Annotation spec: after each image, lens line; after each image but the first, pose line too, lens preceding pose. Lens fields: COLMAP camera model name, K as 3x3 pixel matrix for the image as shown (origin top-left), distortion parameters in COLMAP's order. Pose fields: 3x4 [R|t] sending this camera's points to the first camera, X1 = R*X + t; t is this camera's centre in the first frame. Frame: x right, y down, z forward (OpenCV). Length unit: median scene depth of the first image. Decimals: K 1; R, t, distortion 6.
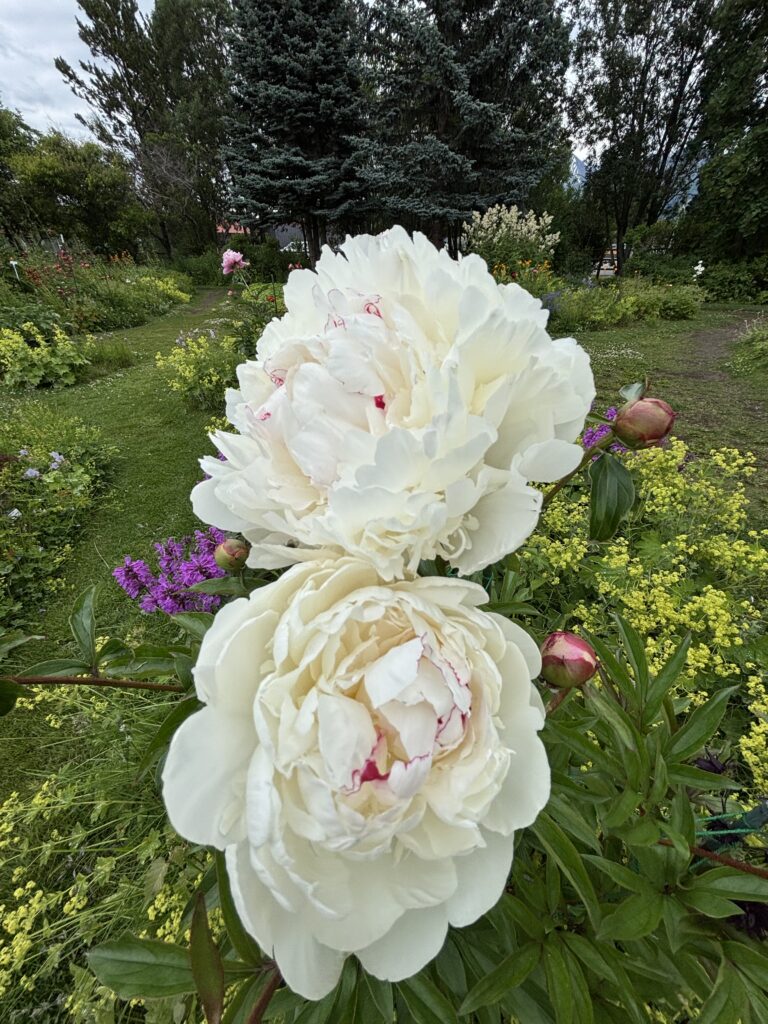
lens RADIAL K [[412.3, 0, 382.2], [0, 412.3, 514.0], [0, 0, 1]] dist [-0.002060, -0.000369]
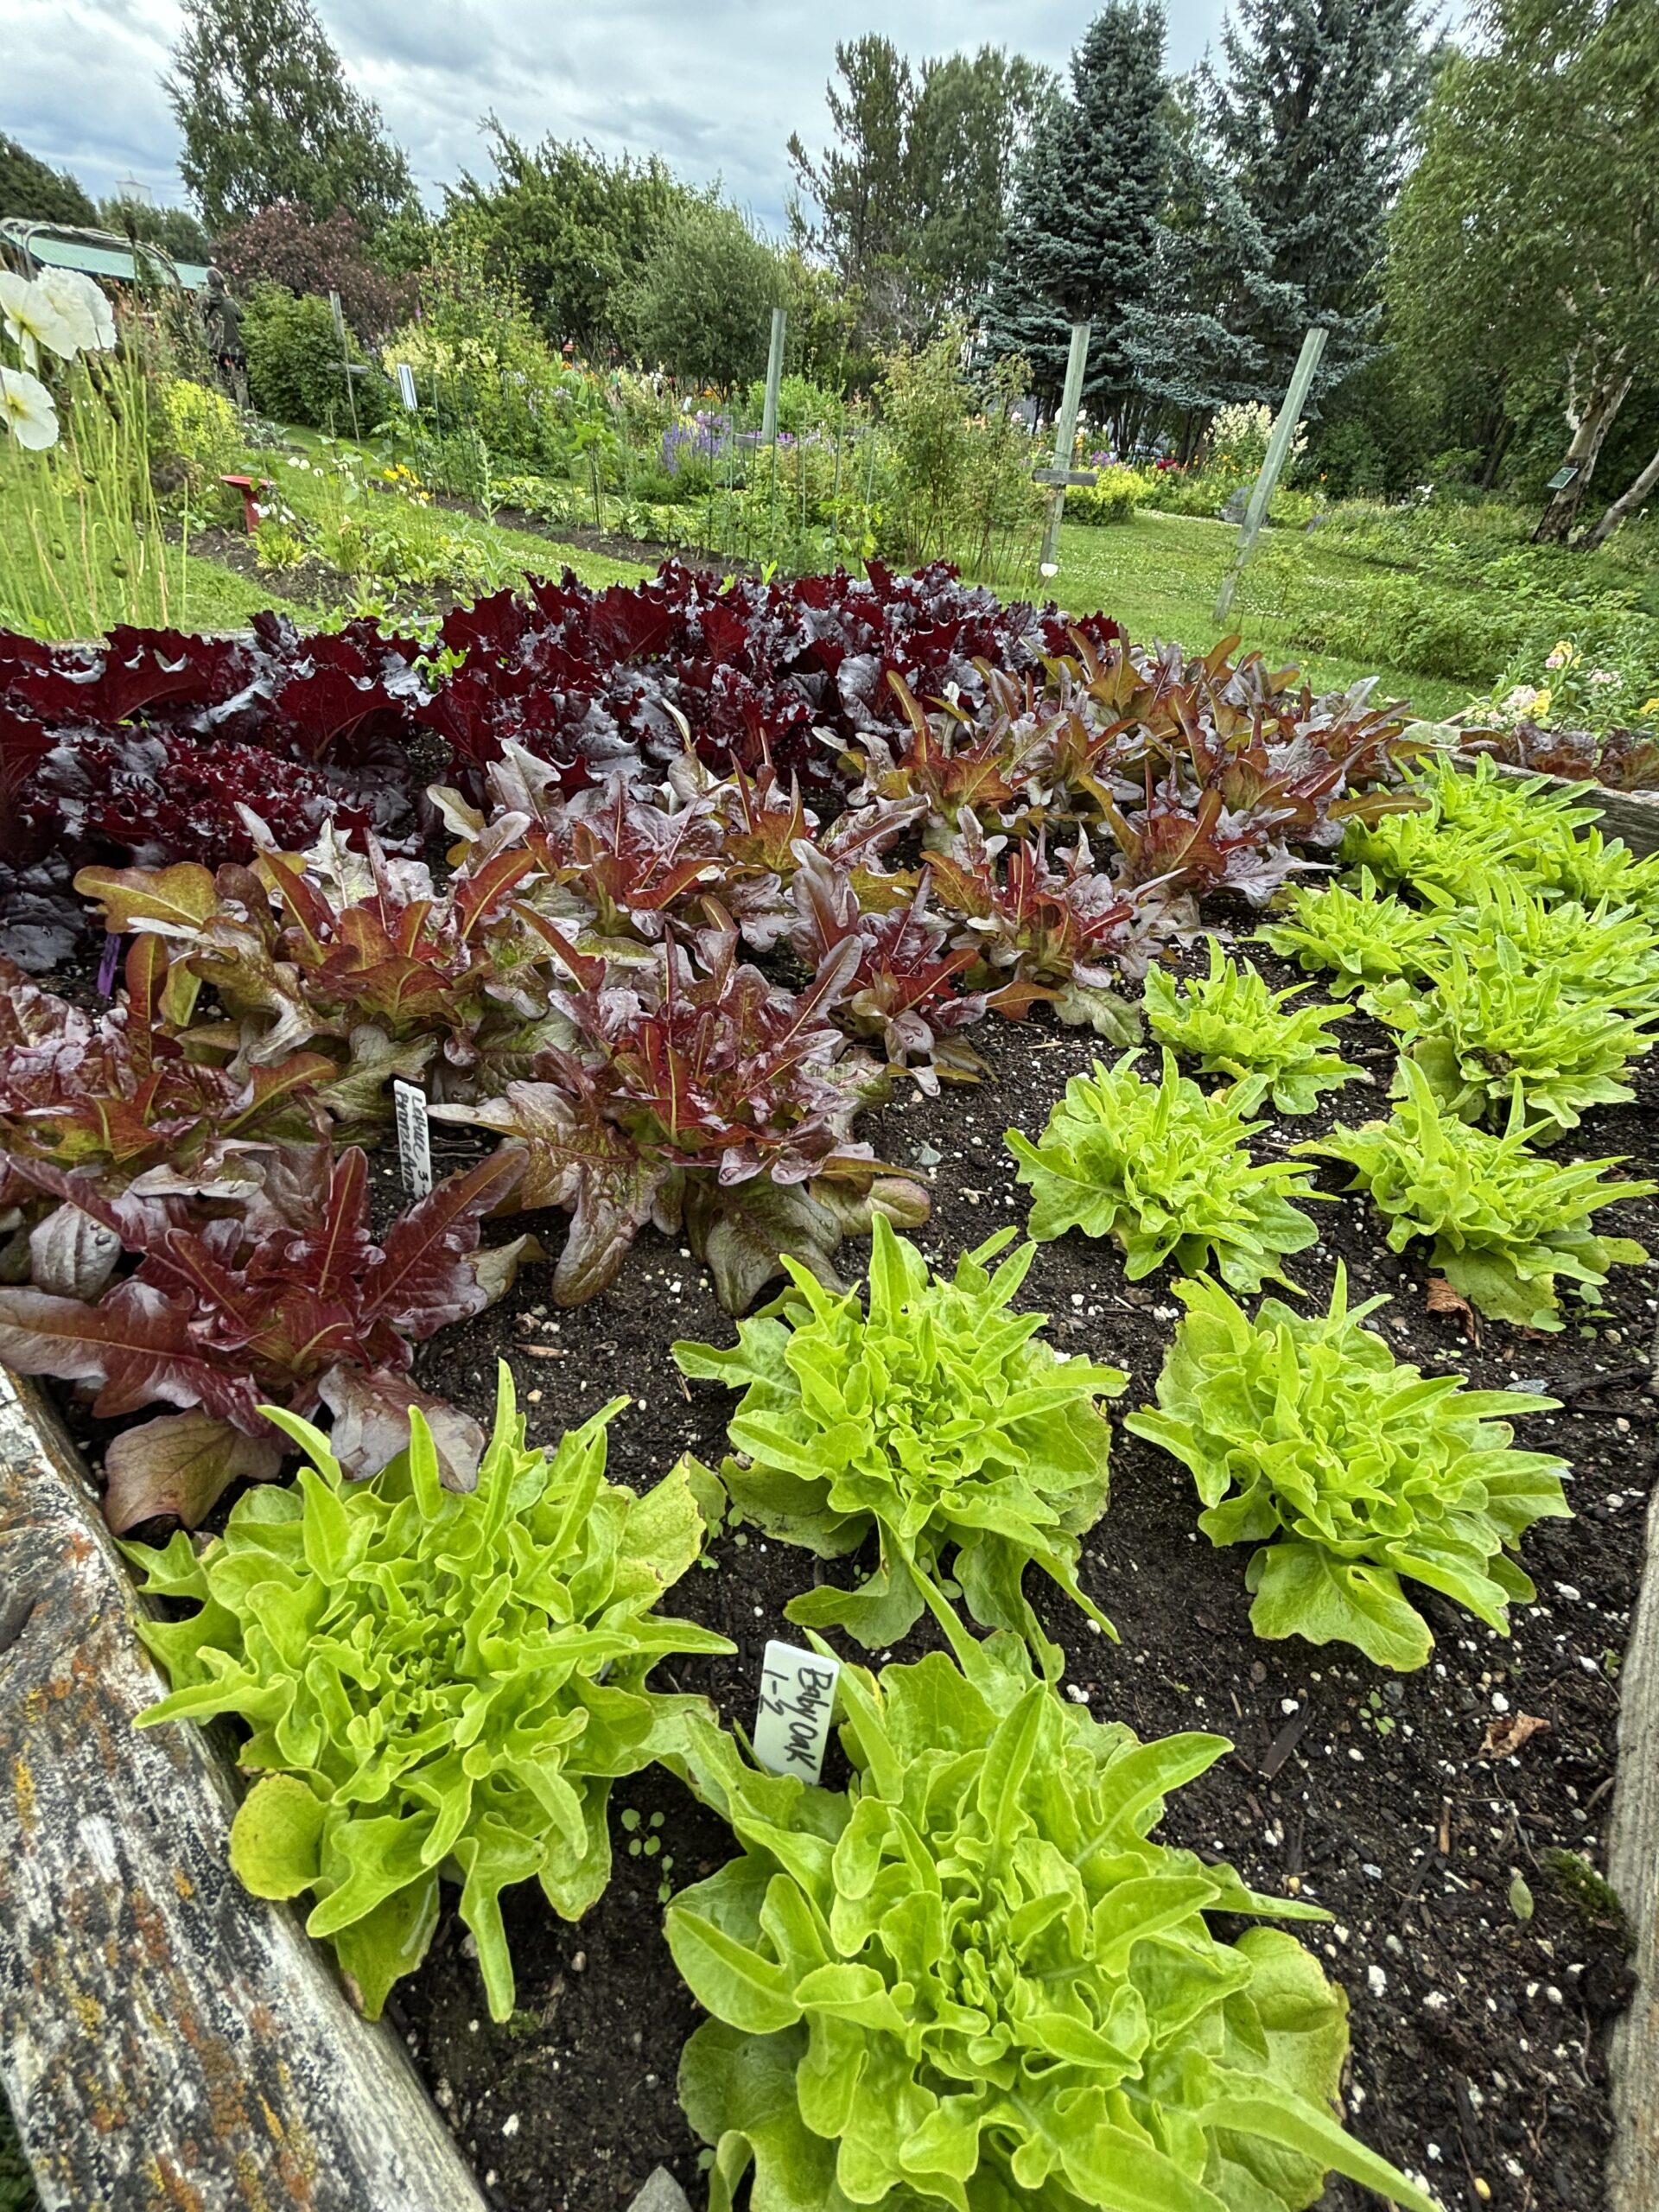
lens RADIAL K [[890.6, 0, 832.2], [0, 890.6, 1101.6], [0, 0, 1]] dist [-0.002060, -0.000369]
pose [[0.937759, 0.282811, -0.201557, 0.207936], [-0.271164, 0.958877, 0.083817, 0.763923], [0.216973, -0.023945, 0.975884, -1.073757]]
